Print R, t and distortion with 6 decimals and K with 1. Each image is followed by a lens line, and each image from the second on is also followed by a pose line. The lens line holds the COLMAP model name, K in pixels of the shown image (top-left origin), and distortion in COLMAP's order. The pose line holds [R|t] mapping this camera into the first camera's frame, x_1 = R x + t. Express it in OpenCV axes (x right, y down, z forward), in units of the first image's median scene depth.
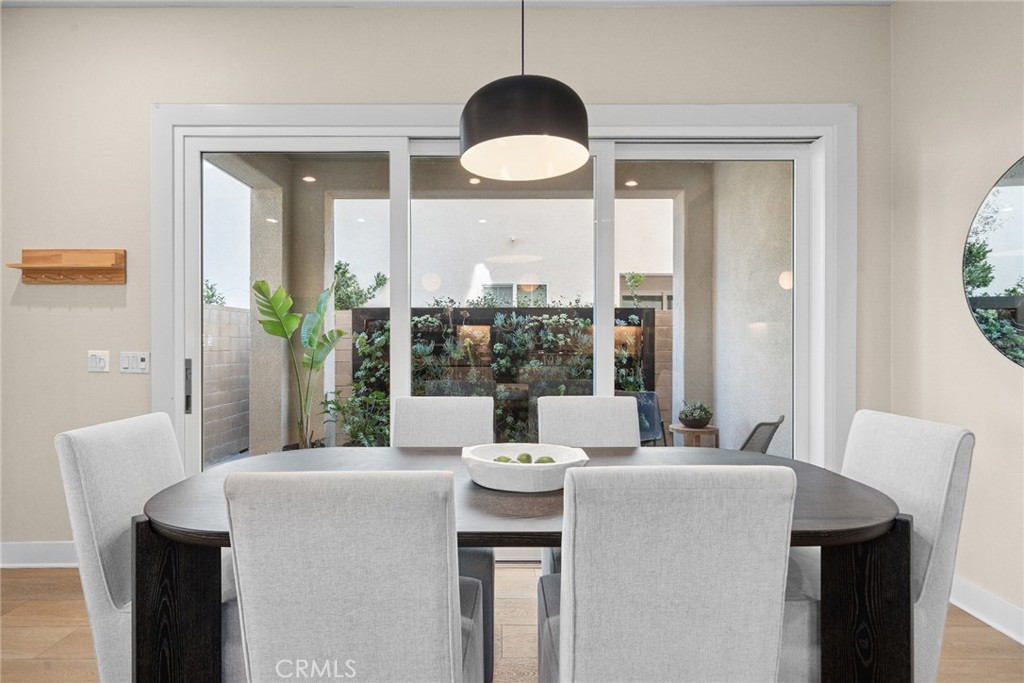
lens RADIAL K [[508.3, 0, 509.1], [0, 508.3, 333.5], [0, 0, 1]] dist [-0.002229, 0.000039]
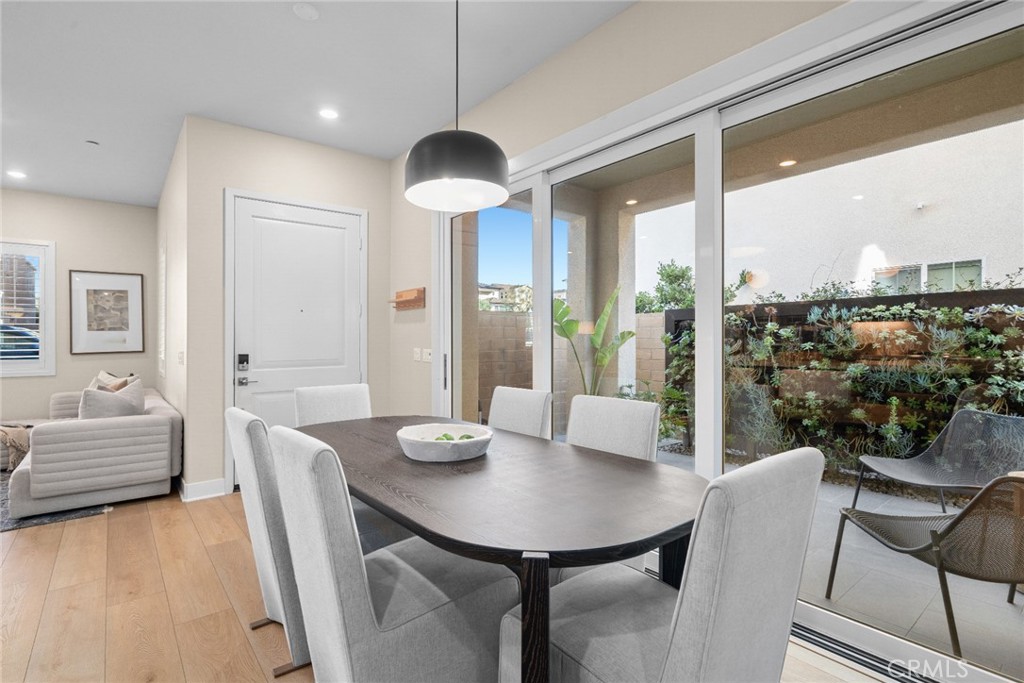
lens RADIAL K [[489.0, 0, 511.2], [0, 489.0, 342.7], [0, 0, 1]] dist [0.001322, 0.000422]
pose [[0.642754, -0.003331, -0.766065, 0.284491], [0.018325, 0.999771, 0.011028, 0.001482], [0.765853, -0.021126, 0.642668, 0.083033]]
